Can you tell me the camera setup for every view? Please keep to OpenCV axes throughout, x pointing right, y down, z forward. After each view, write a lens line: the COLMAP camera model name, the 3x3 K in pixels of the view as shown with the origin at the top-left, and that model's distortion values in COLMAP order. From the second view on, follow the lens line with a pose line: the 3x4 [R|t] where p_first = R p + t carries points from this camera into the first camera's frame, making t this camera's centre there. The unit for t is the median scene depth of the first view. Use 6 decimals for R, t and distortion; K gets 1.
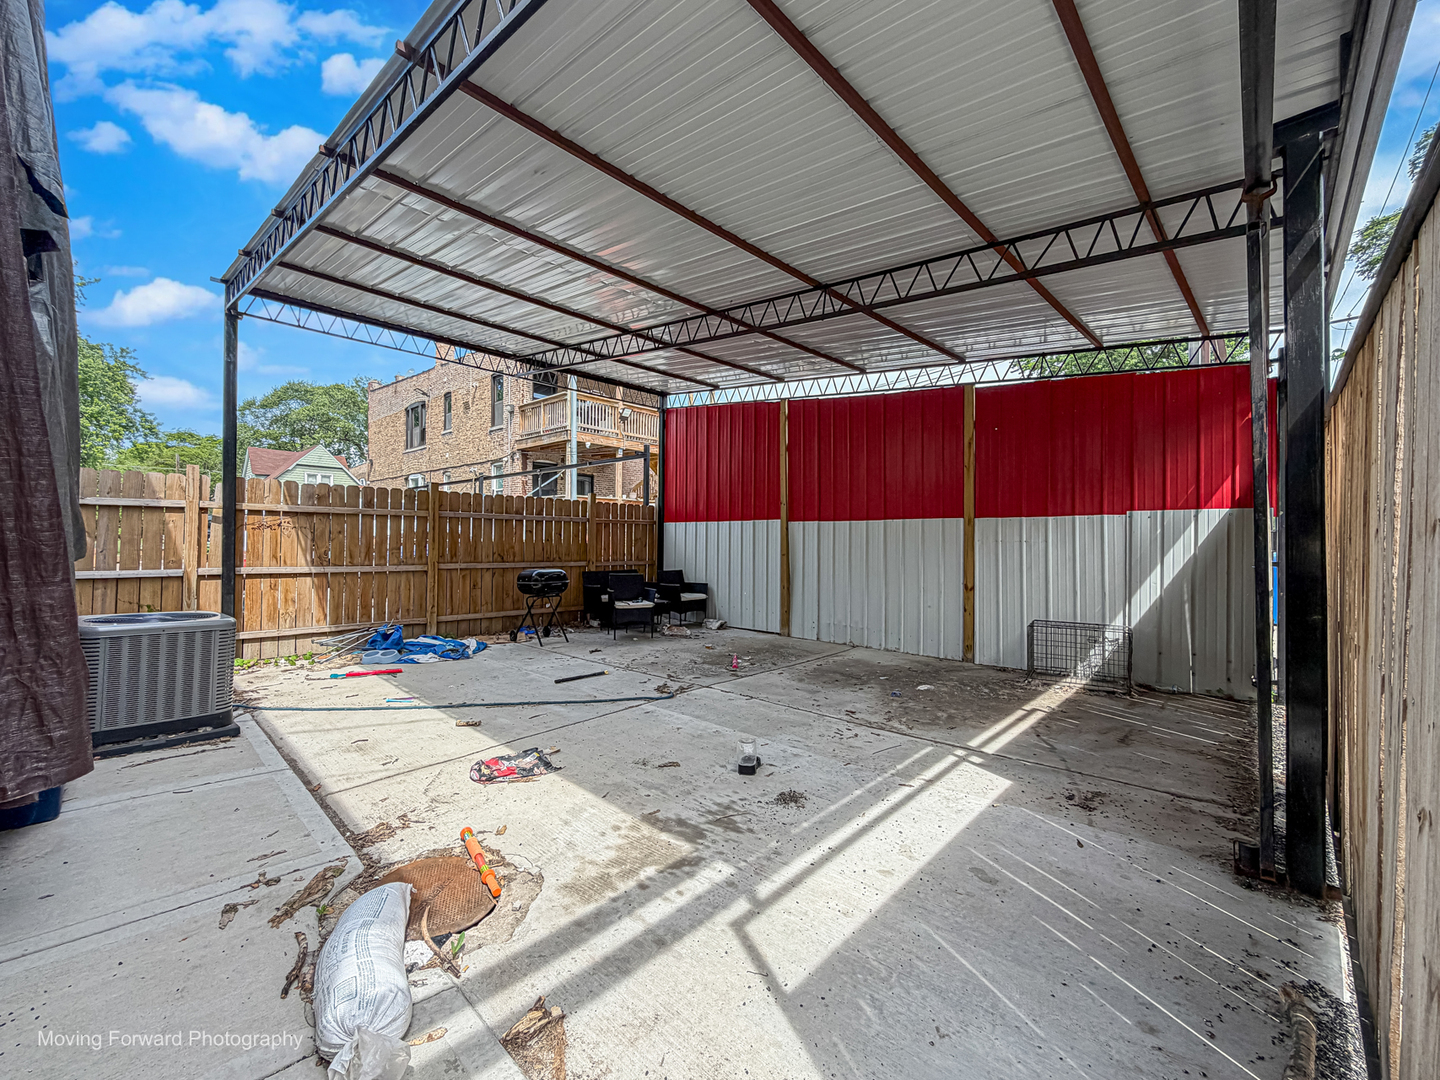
lens RADIAL K [[589.3, 0, 721.0], [0, 589.3, 539.7], [0, 0, 1]] dist [-0.001406, 0.001221]
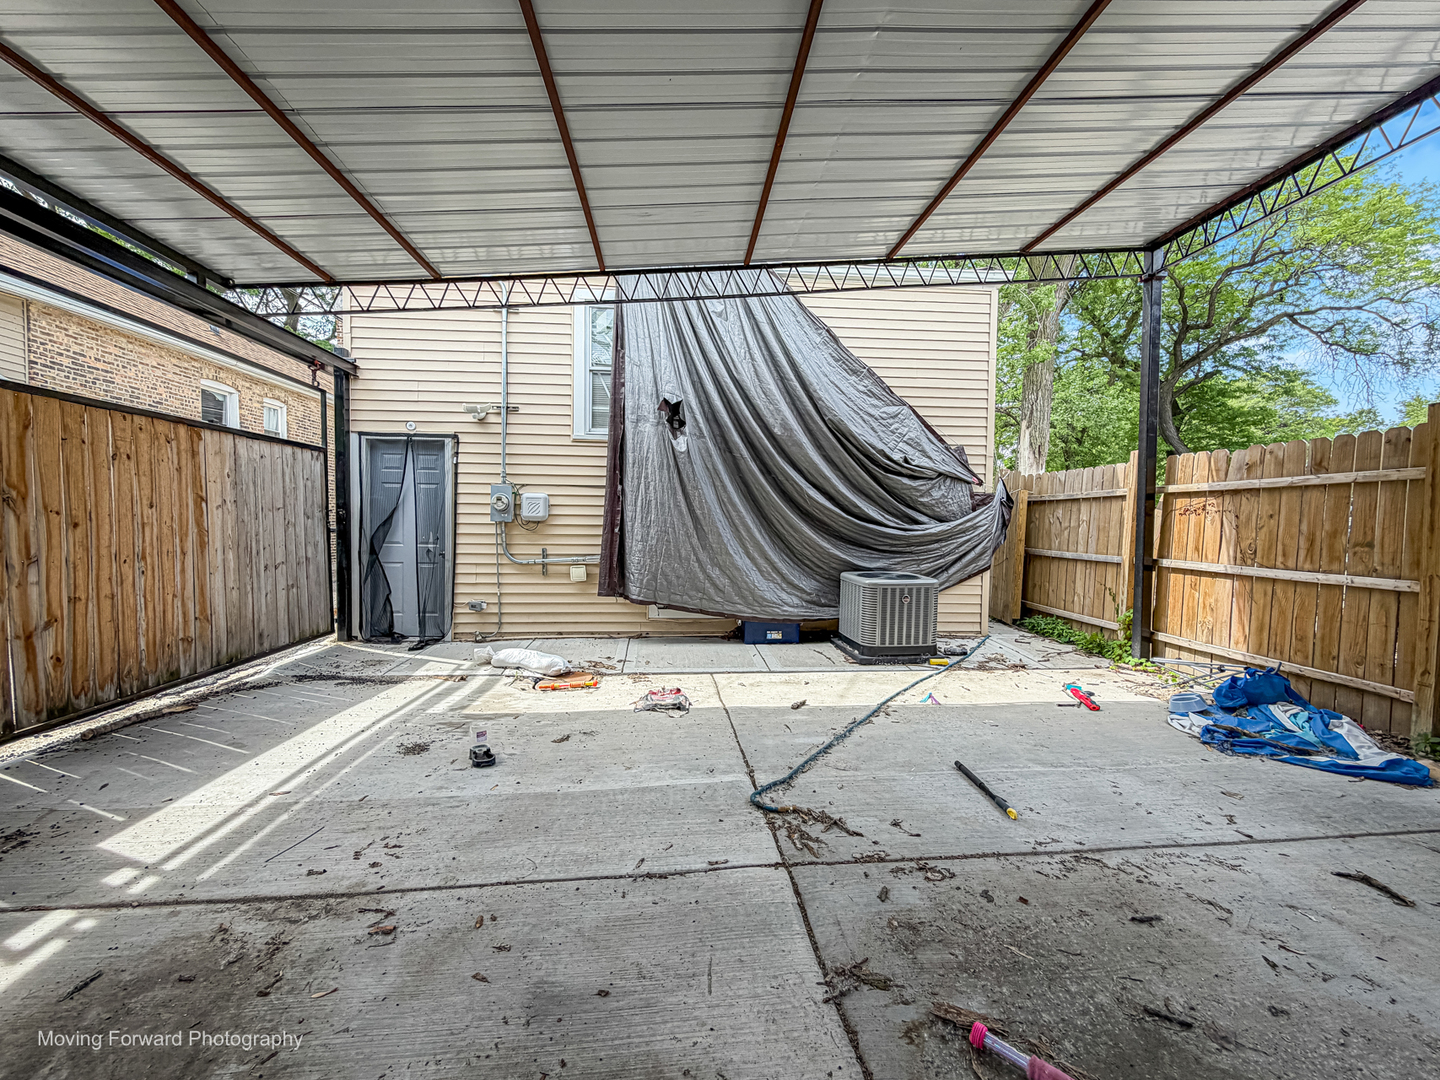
lens RADIAL K [[589.3, 0, 717.7], [0, 589.3, 540.3], [0, 0, 1]] dist [-0.001406, 0.001221]
pose [[-0.677422, 0.005821, -0.735572, 0.417714], [-0.016209, 0.999608, 0.022838, 0.014949], [0.735416, 0.027394, -0.677062, 1.660106]]
